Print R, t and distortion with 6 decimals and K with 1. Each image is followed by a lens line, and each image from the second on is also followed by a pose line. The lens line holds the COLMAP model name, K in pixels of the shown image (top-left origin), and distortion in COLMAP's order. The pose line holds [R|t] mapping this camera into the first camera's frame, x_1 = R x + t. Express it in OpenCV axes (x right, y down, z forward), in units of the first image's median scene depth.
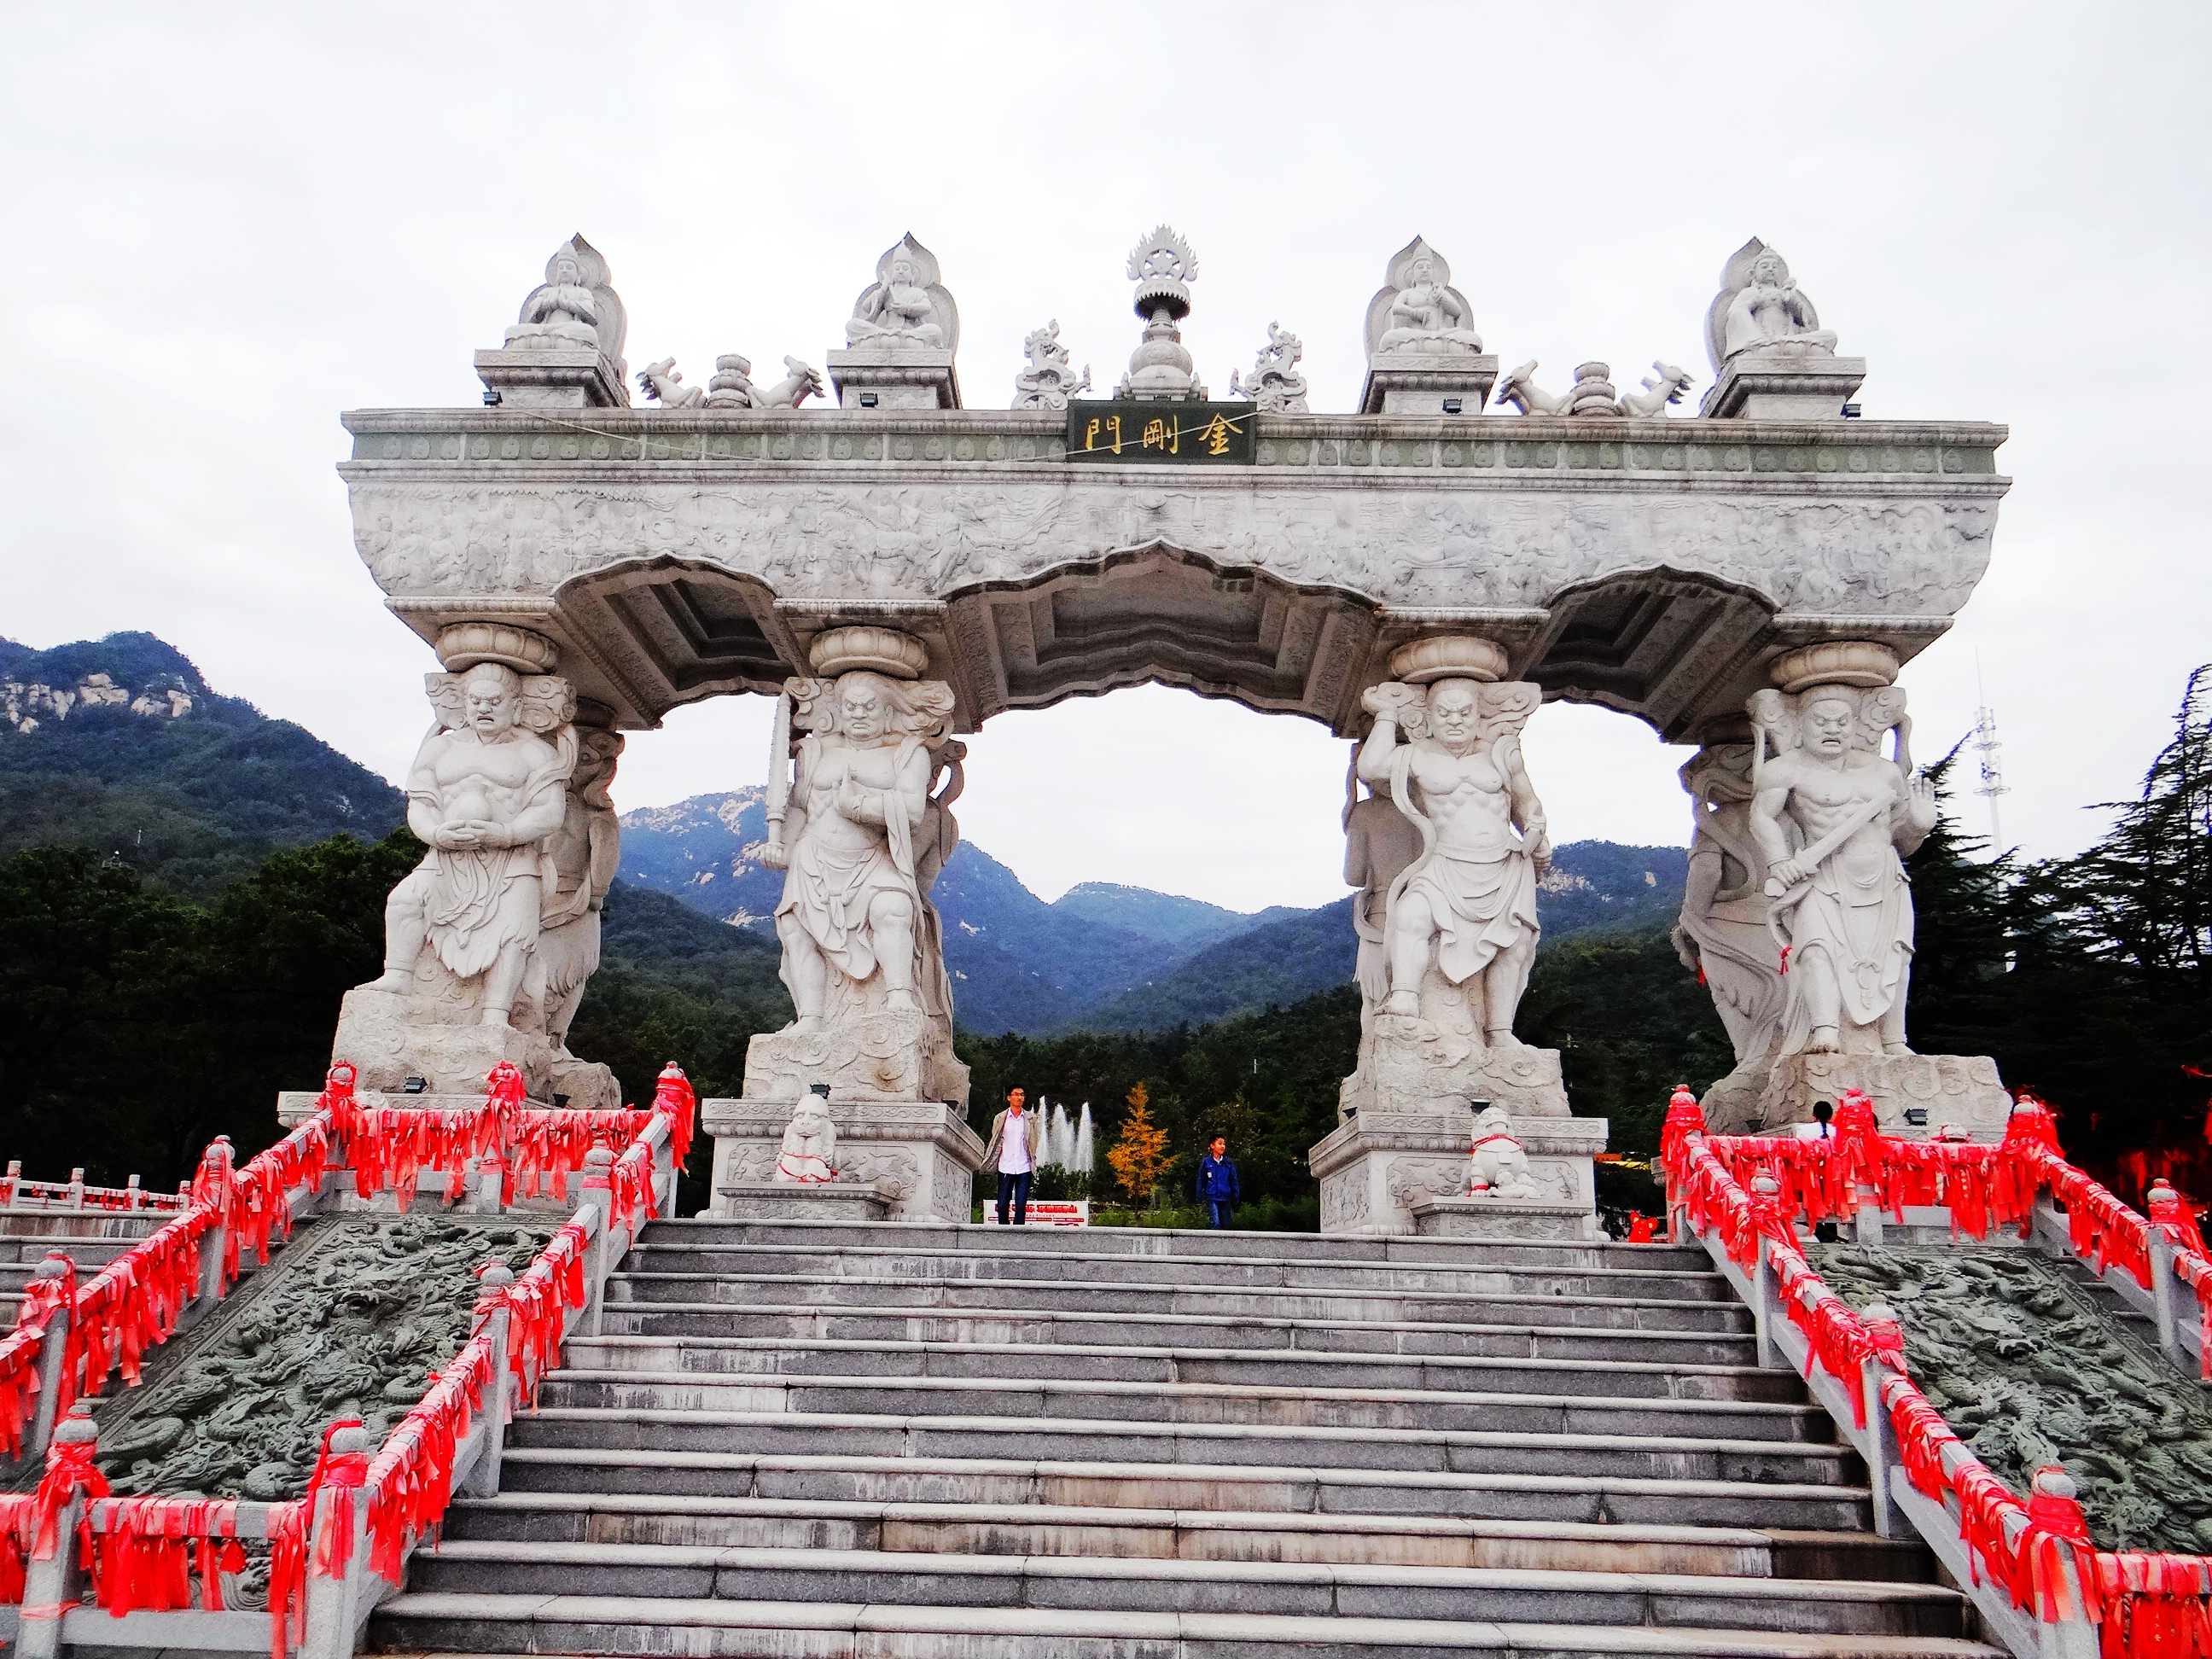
lens RADIAL K [[1782.5, 0, 1106.0], [0, 1782.5, 829.5], [0, 0, 1]] dist [0.010906, -0.002488]
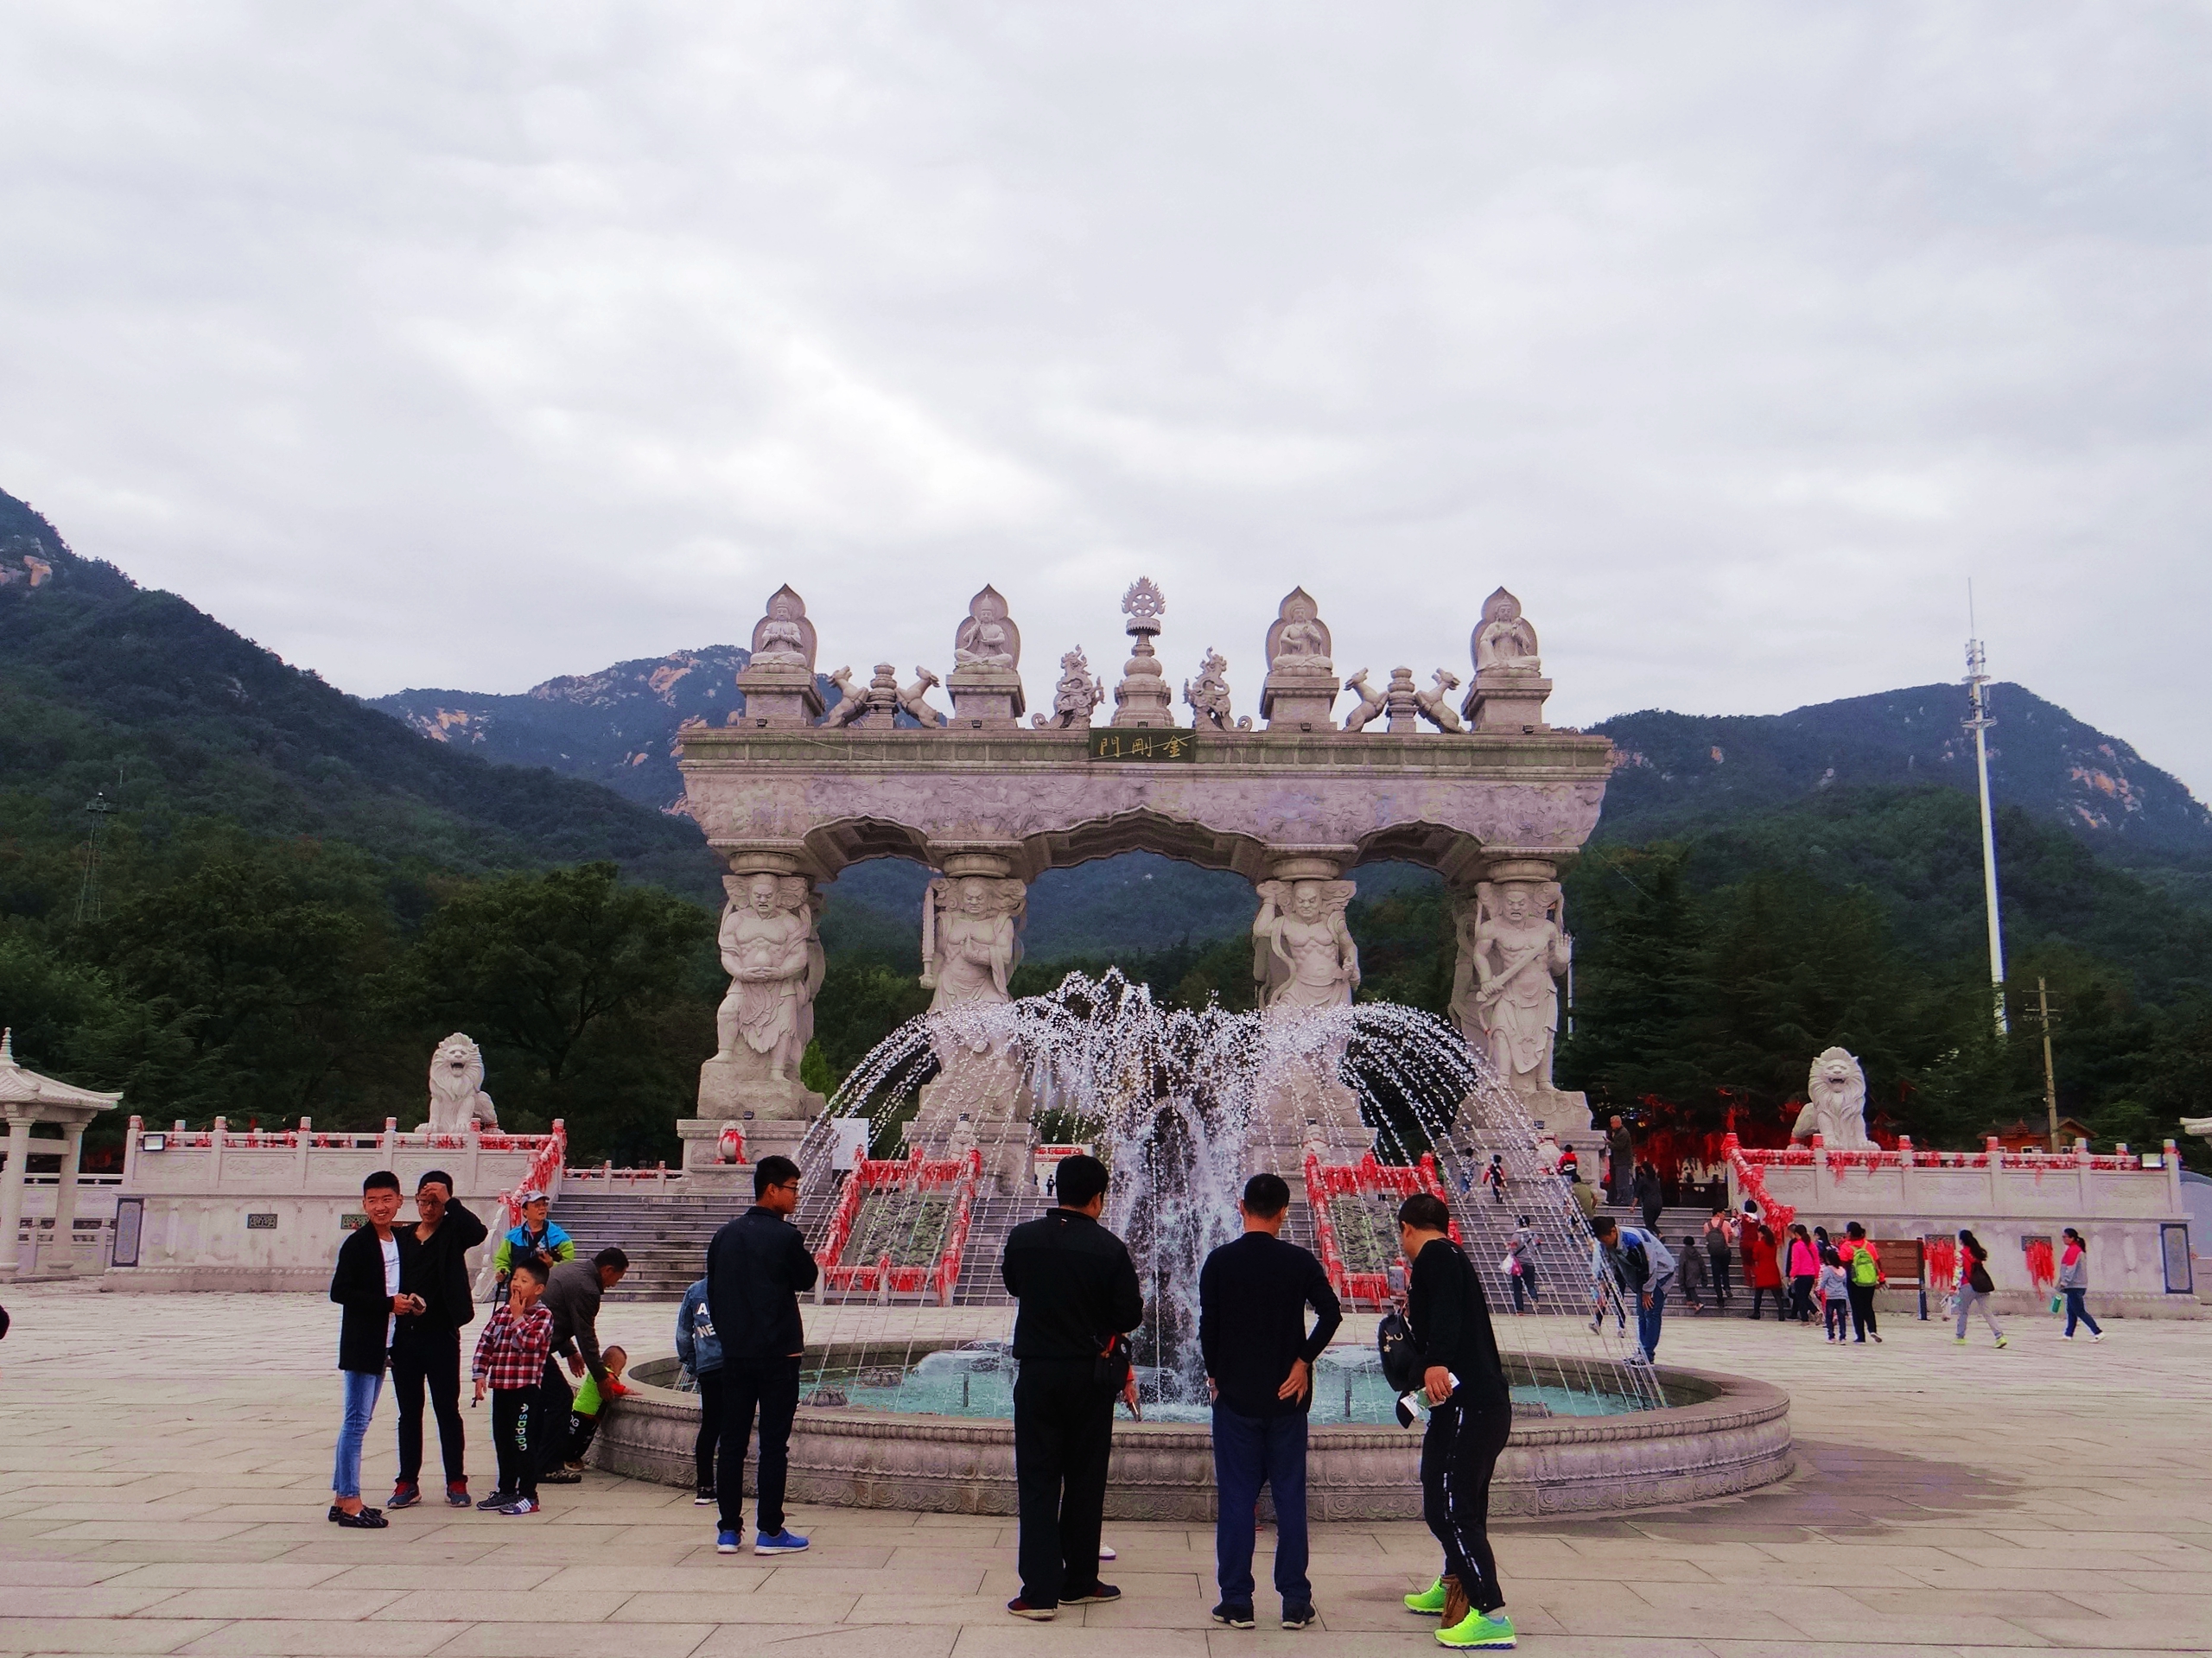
lens RADIAL K [[1982.5, 0, 1106.0], [0, 1982.5, 829.0], [0, 0, 1]] dist [0.007529, 0.005802]
pose [[0.999948, -0.009773, 0.002935, -0.011936], [0.009589, 0.998311, 0.057299, -0.252912], [-0.003490, -0.057268, 0.998353, -0.987424]]
